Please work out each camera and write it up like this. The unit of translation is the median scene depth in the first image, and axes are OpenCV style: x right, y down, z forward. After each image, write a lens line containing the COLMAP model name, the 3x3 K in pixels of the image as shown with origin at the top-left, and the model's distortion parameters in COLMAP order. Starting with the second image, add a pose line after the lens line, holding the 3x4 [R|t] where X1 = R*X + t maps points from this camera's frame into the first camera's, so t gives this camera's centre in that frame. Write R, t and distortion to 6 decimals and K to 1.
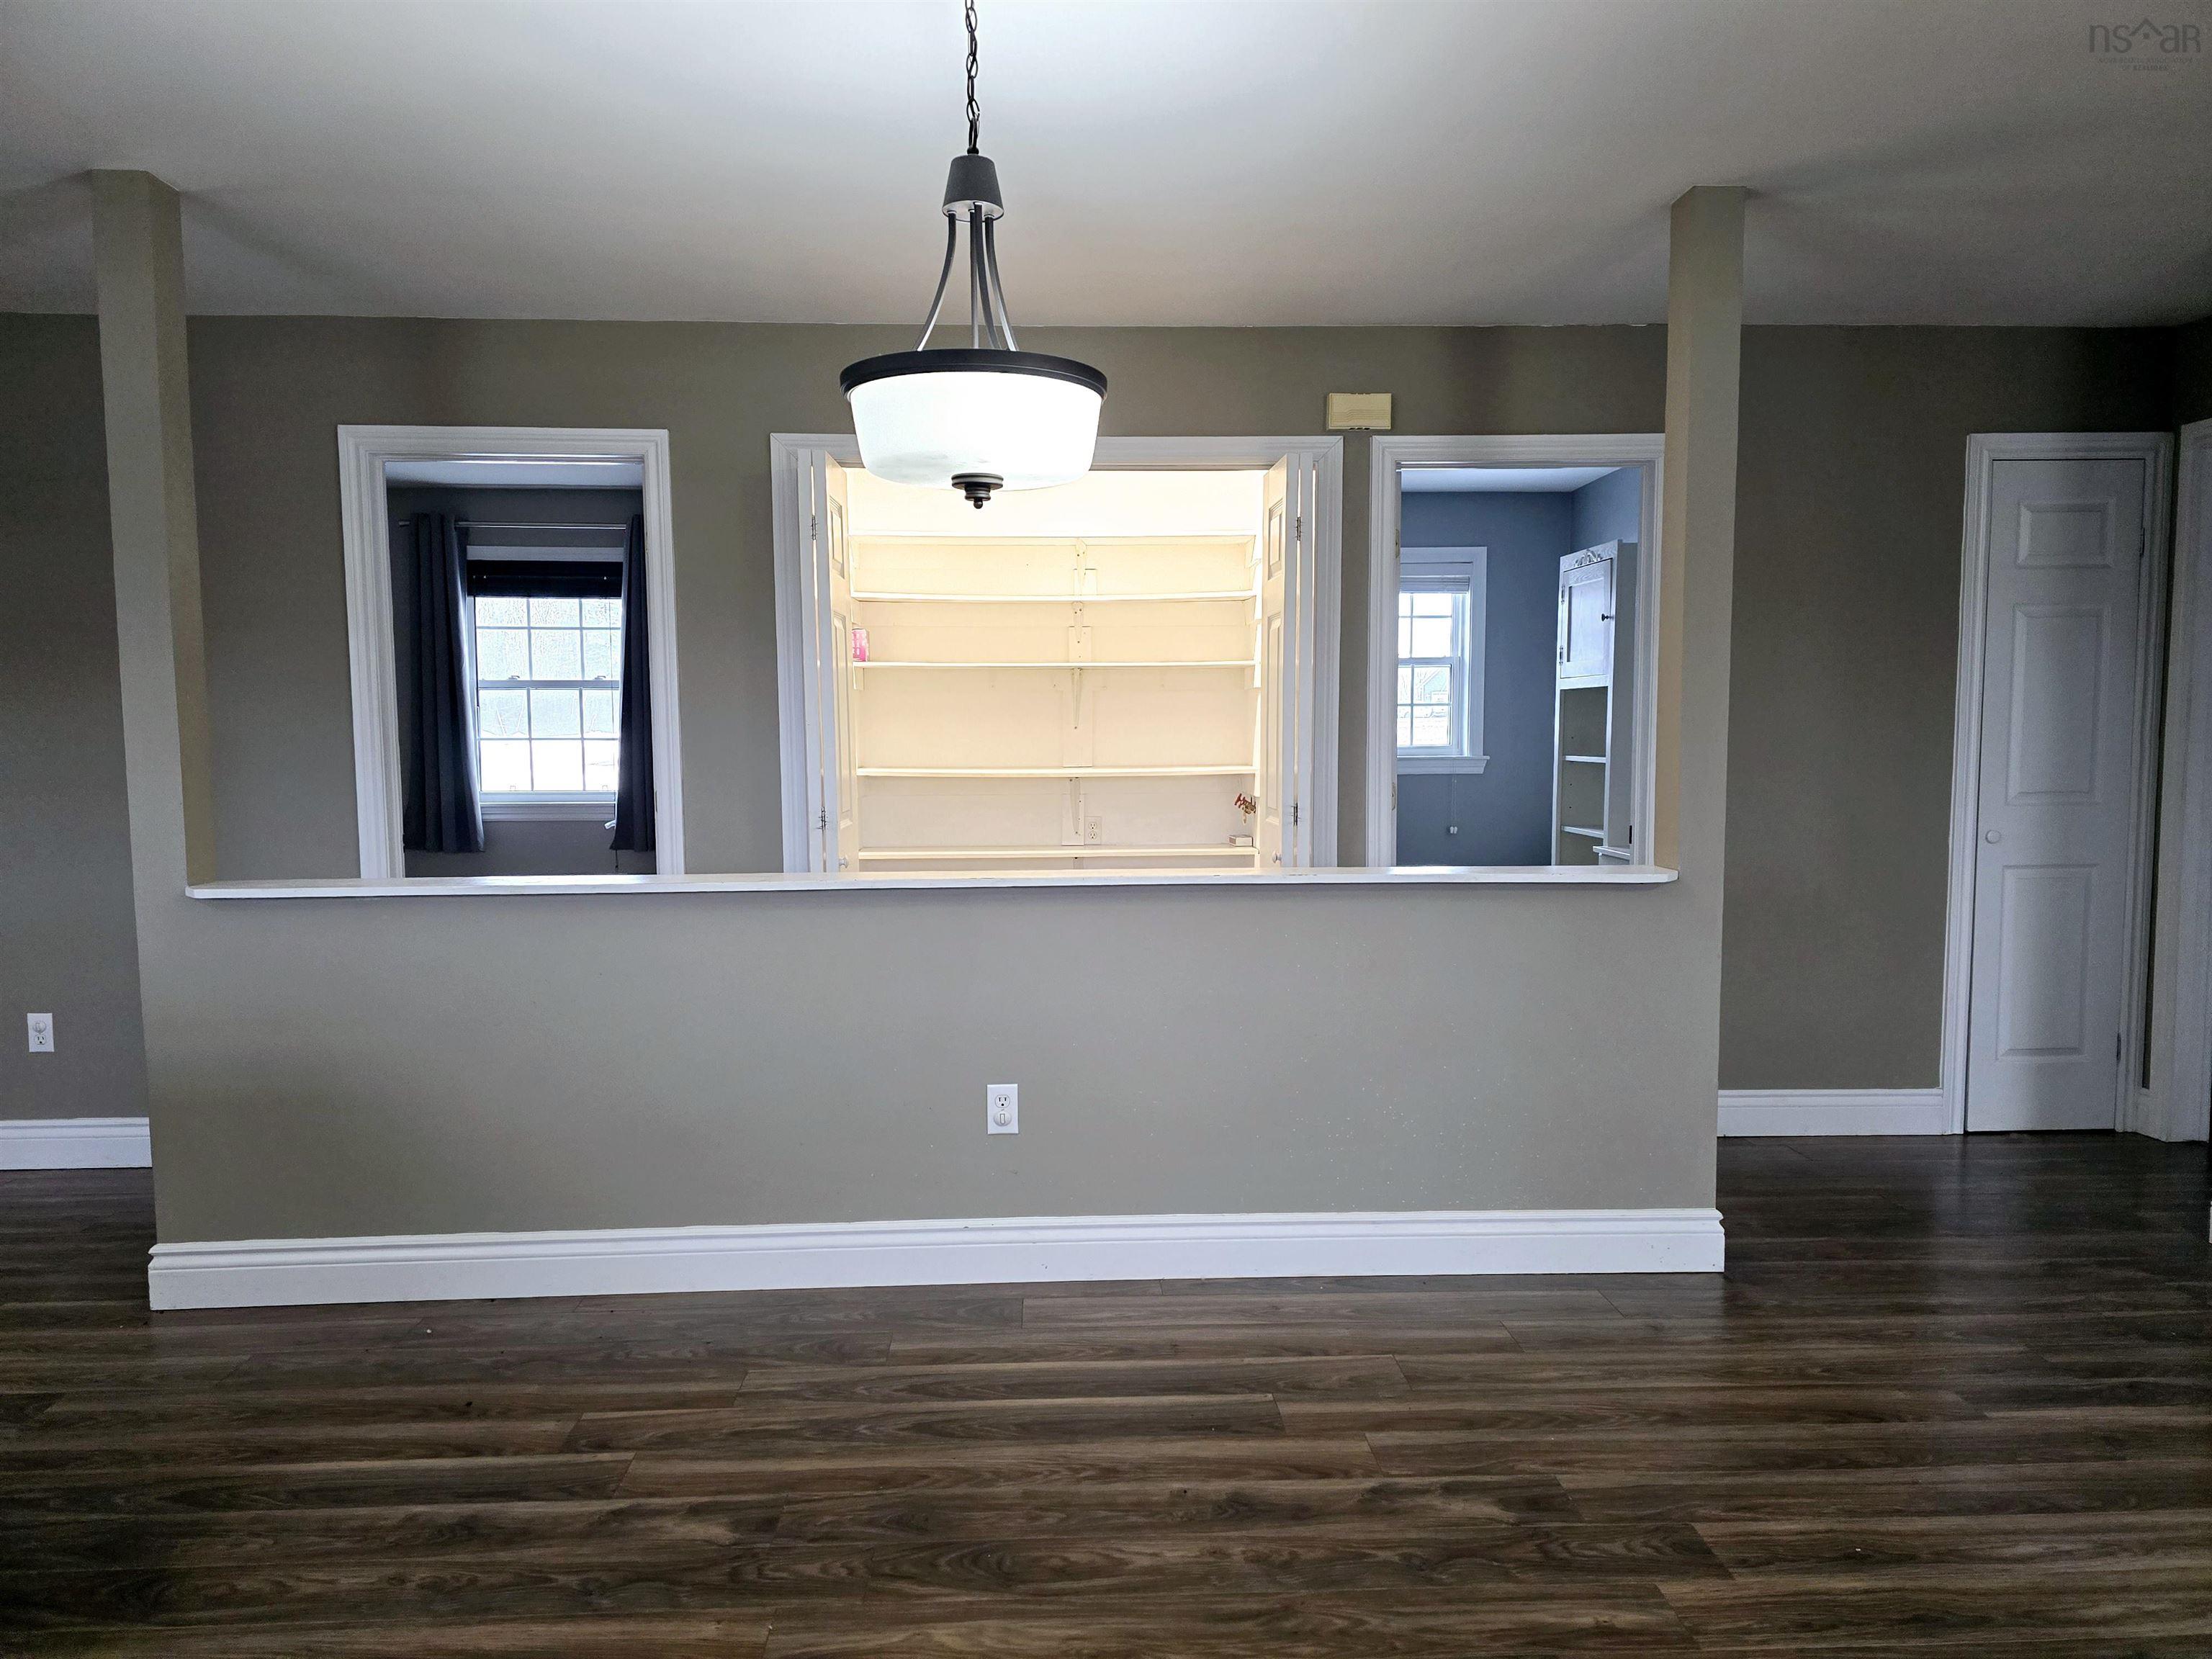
lens RADIAL K [[1487.2, 0, 1103.4], [0, 1487.2, 838.8], [0, 0, 1]] dist [0.056487, -0.048943]
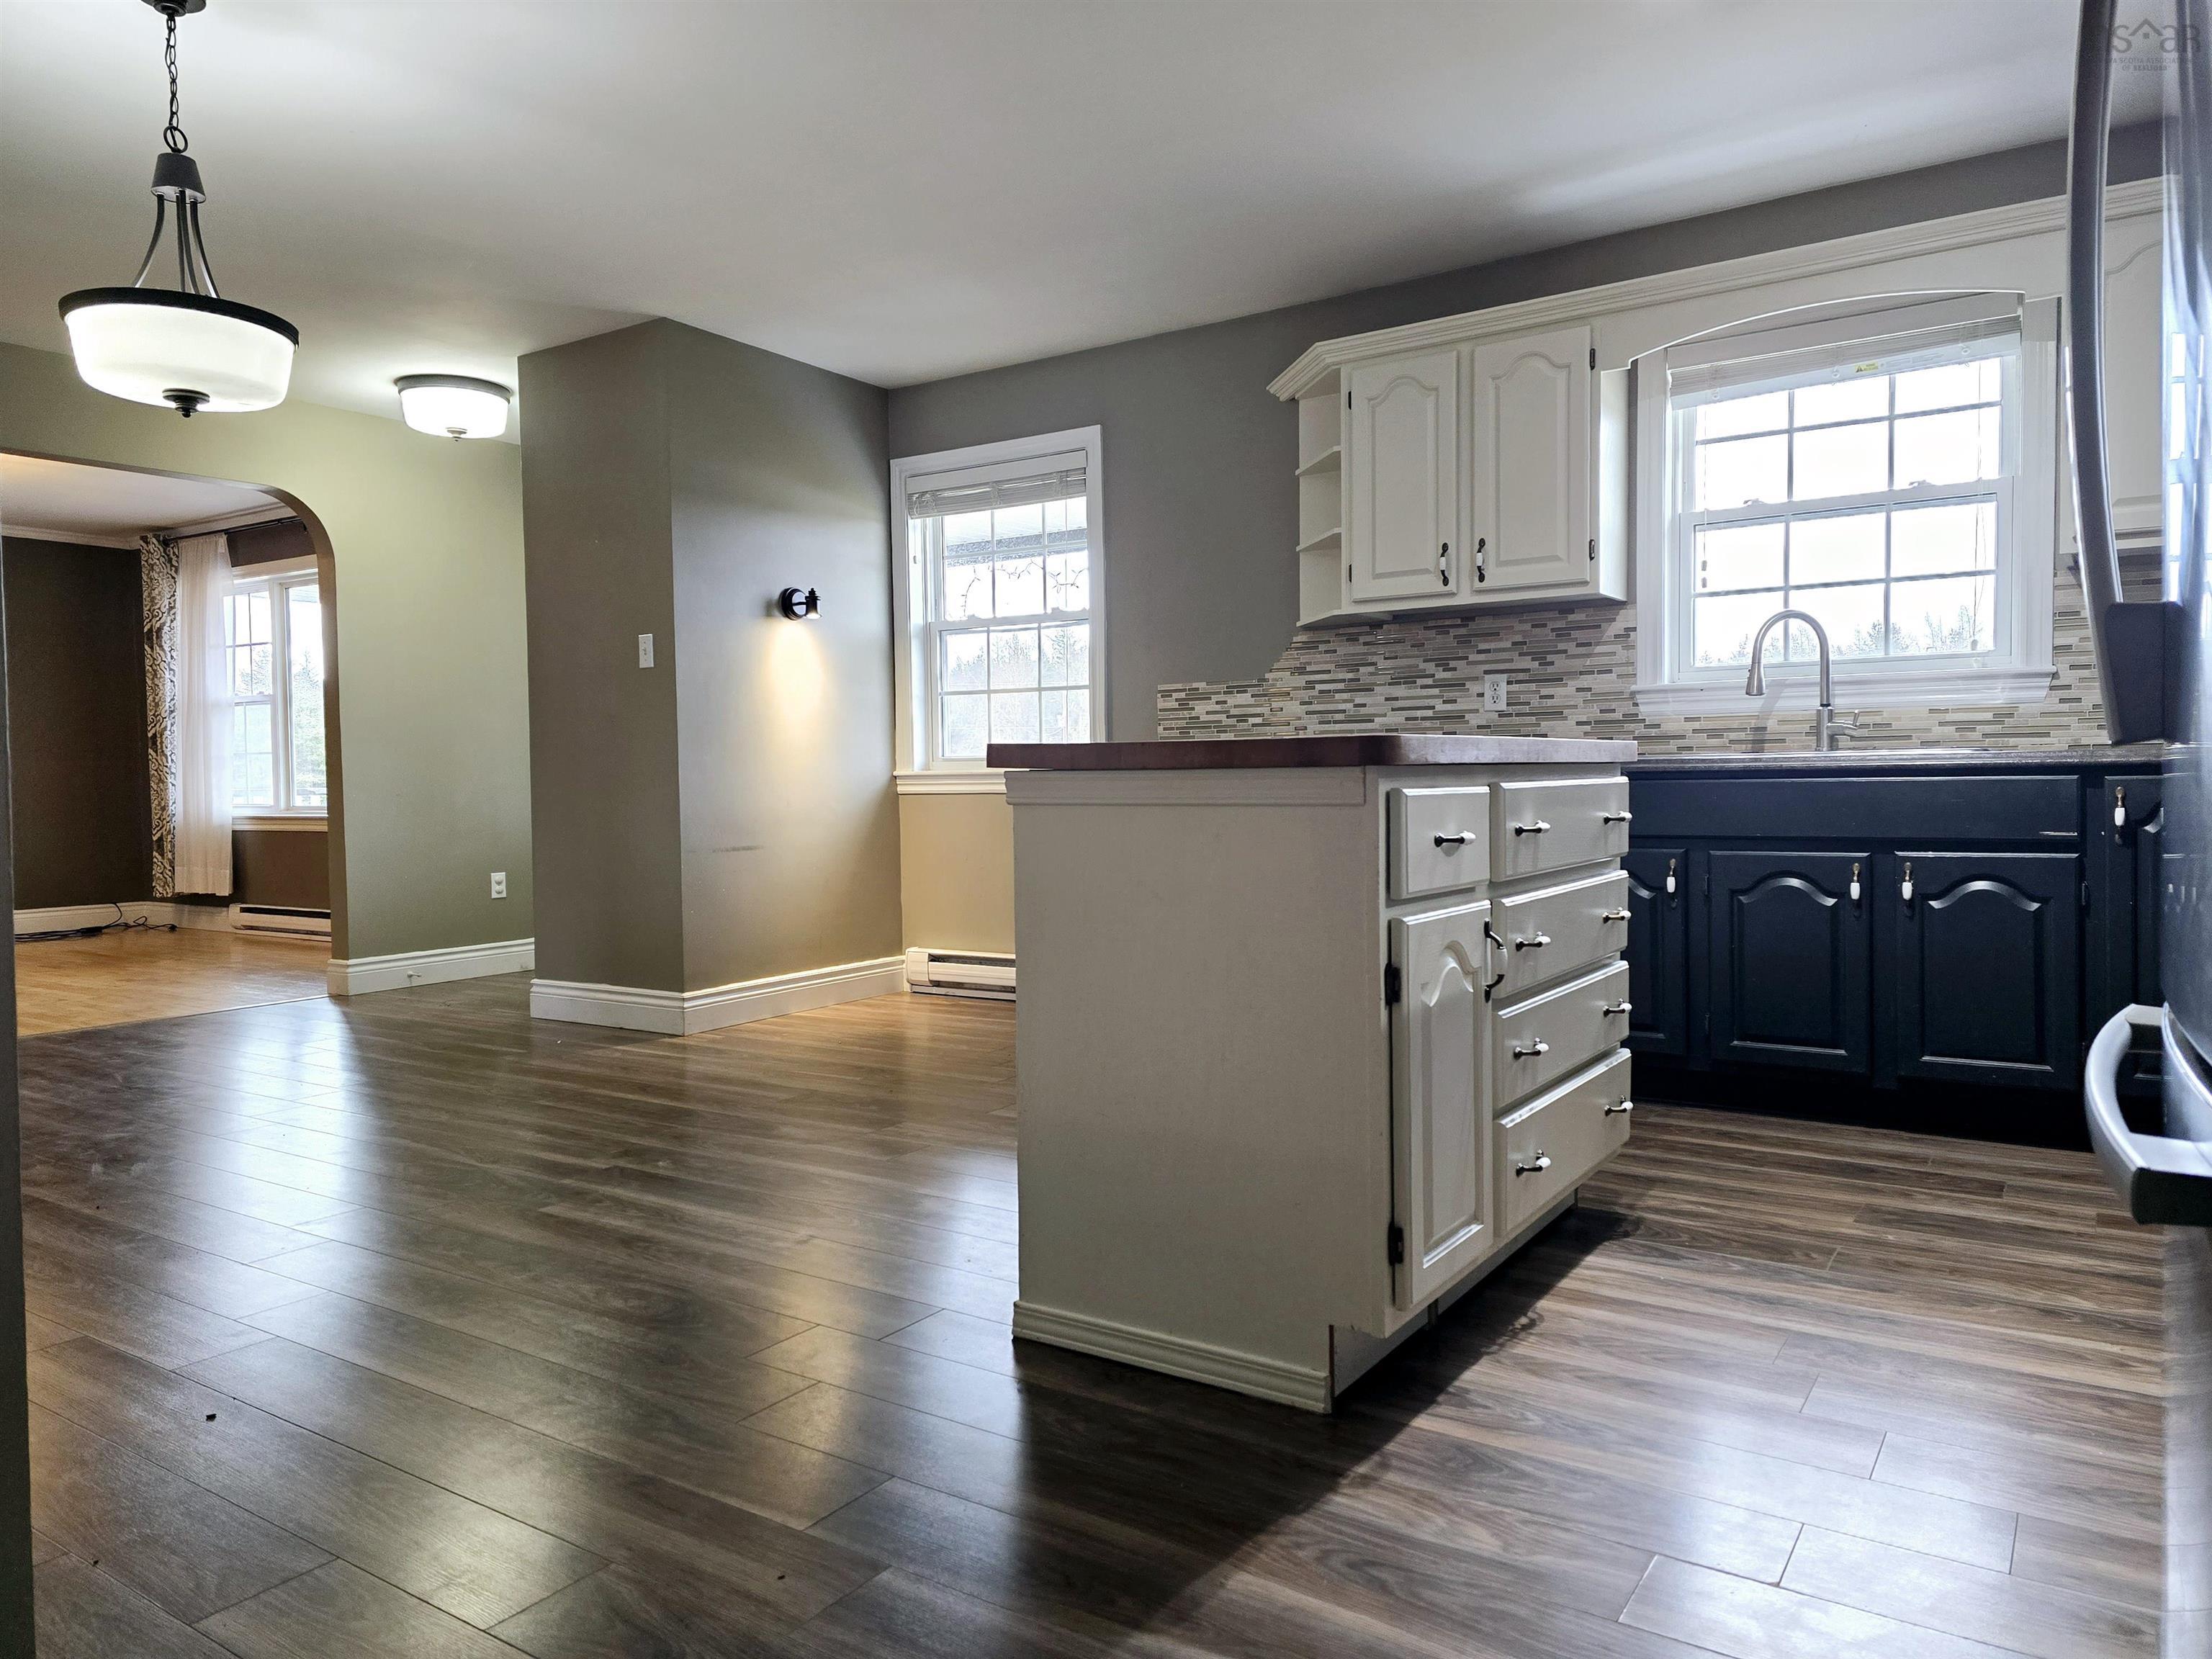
lens RADIAL K [[1495.2, 0, 1090.5], [0, 1495.2, 823.2], [0, 0, 1]] dist [0.072166, -0.068954]
pose [[-0.796342, -0.000041, 0.604847, -1.348558], [0.065444, 0.994123, 0.086232, 0.057701], [-0.601296, 0.108254, -0.791659, 1.449786]]
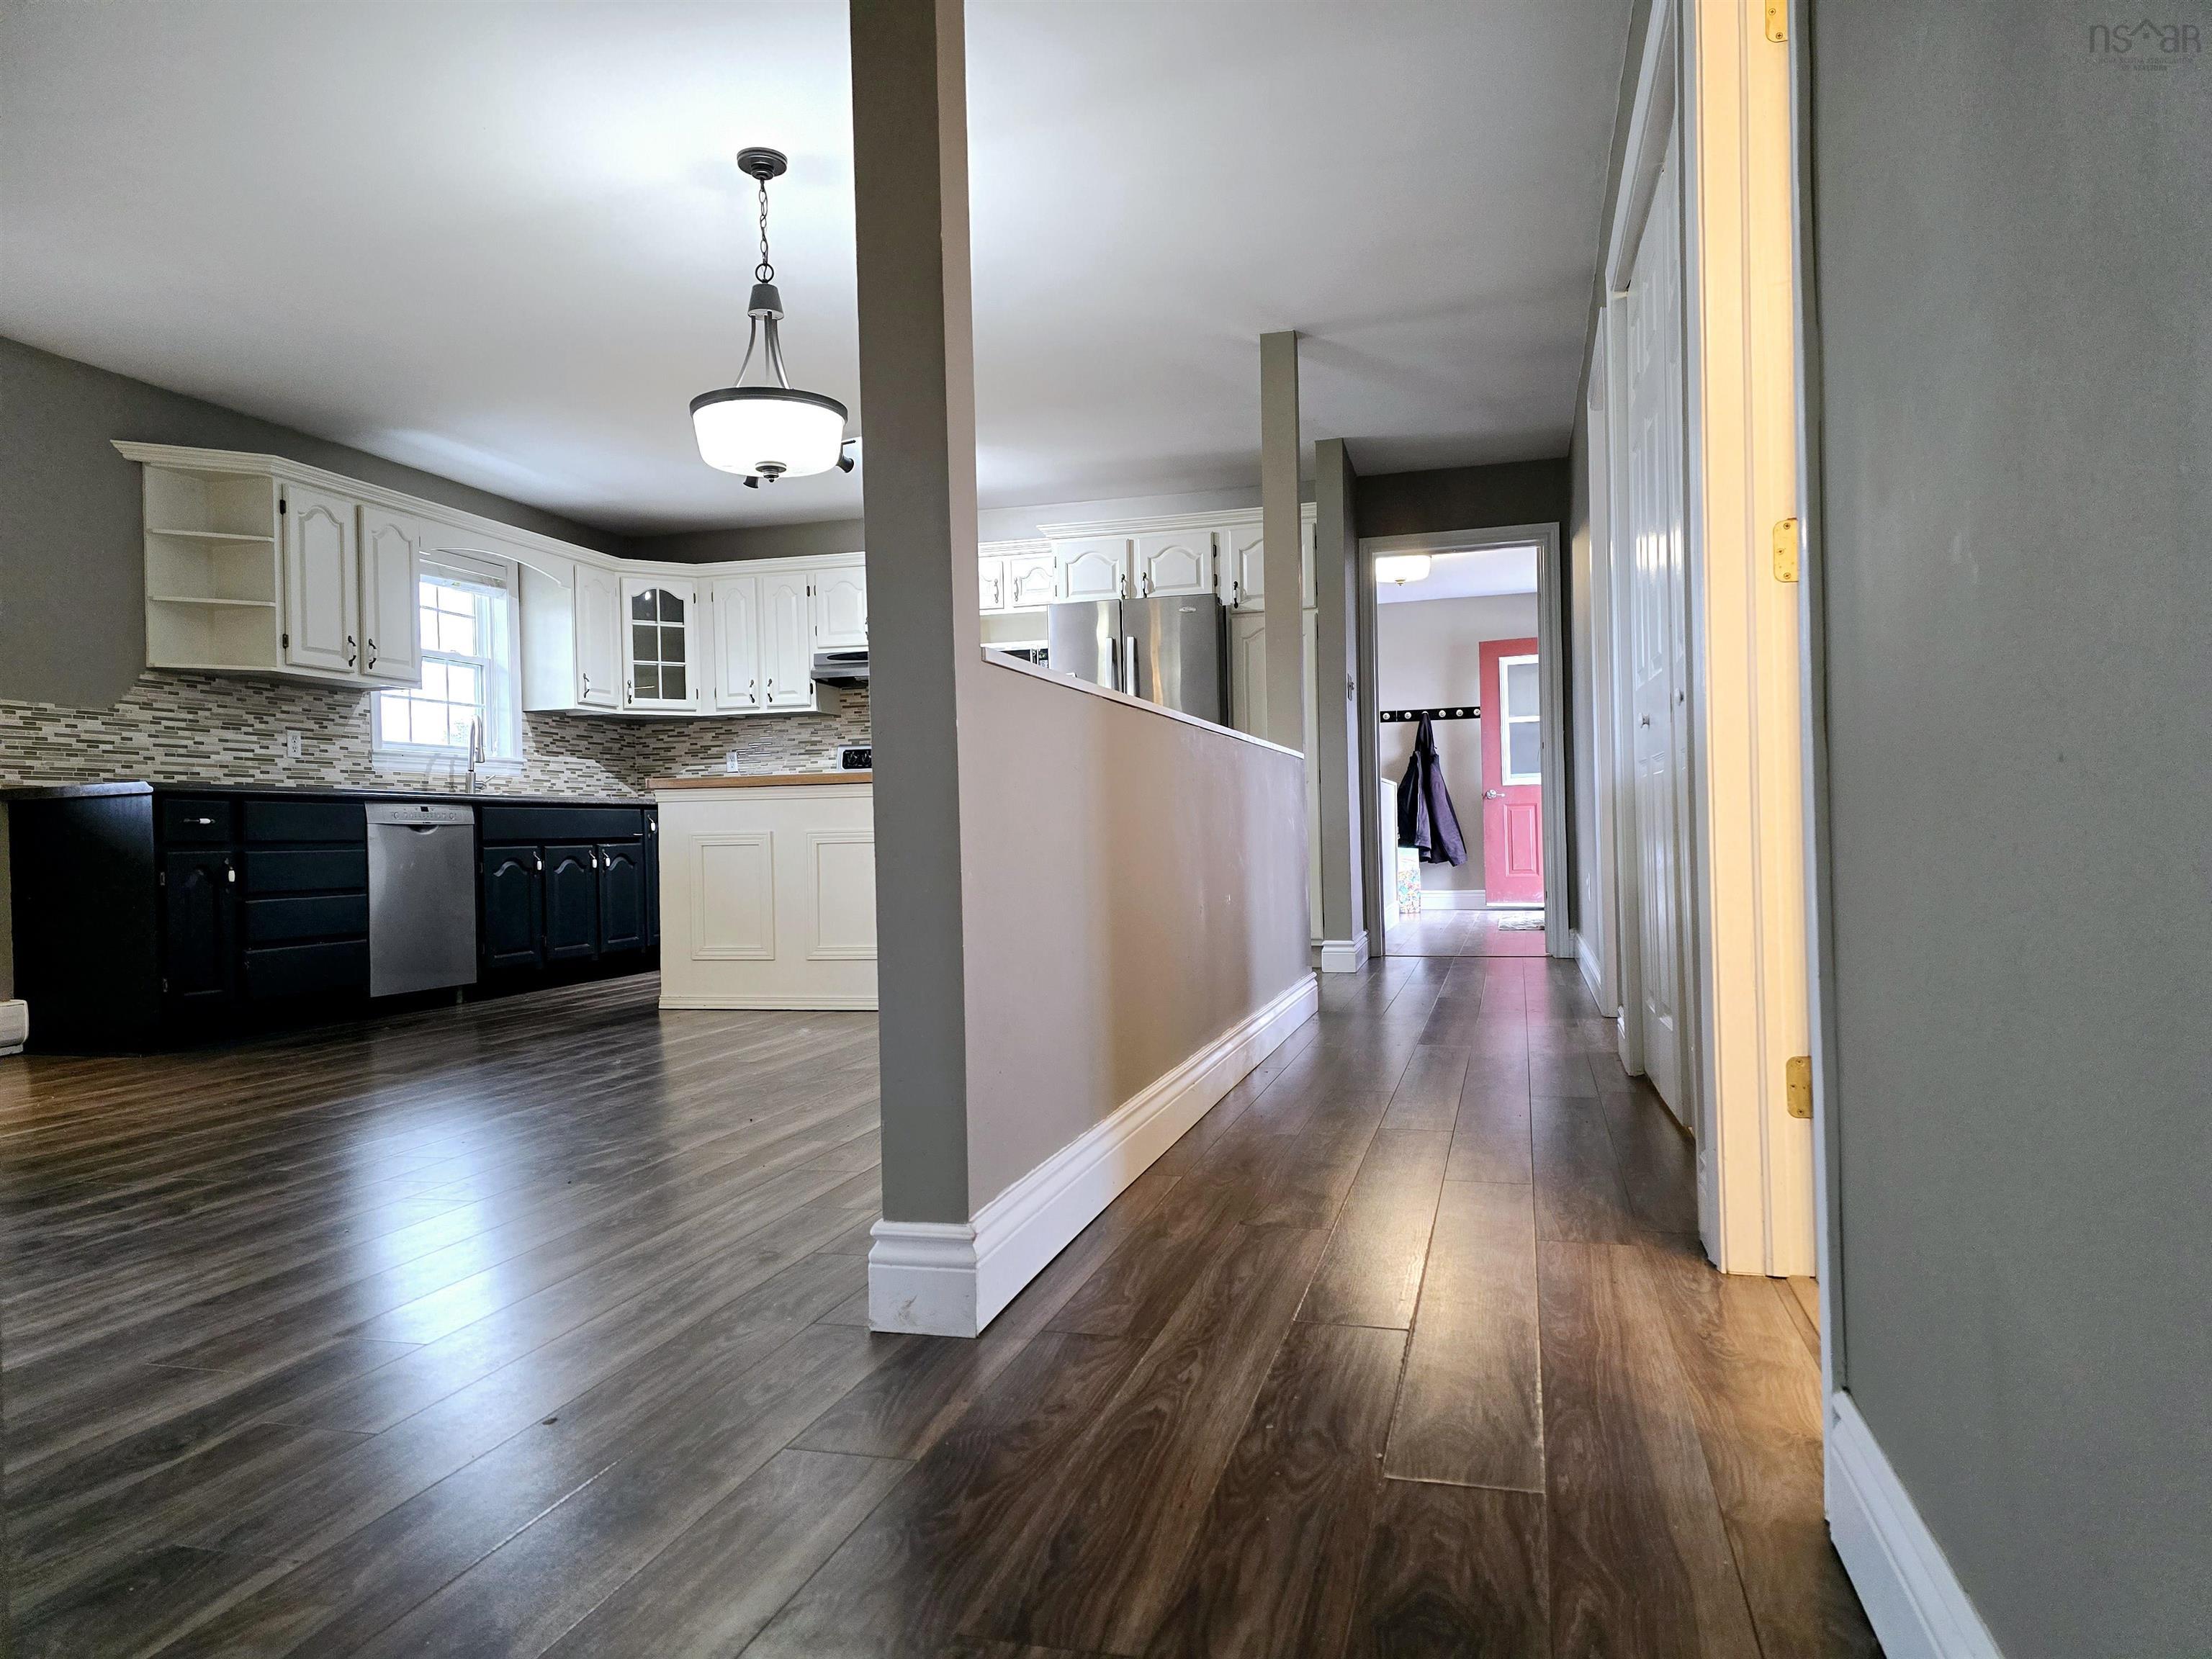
lens RADIAL K [[1499.1, 0, 1137.9], [0, 1499.1, 846.8], [0, 0, 1]] dist [0.035513, -0.032084]
pose [[-0.303893, 0.019624, -0.952504, 1.294624], [-0.049076, 0.998138, 0.036222, 0.100203], [0.951441, 0.057753, -0.302364, 1.750782]]
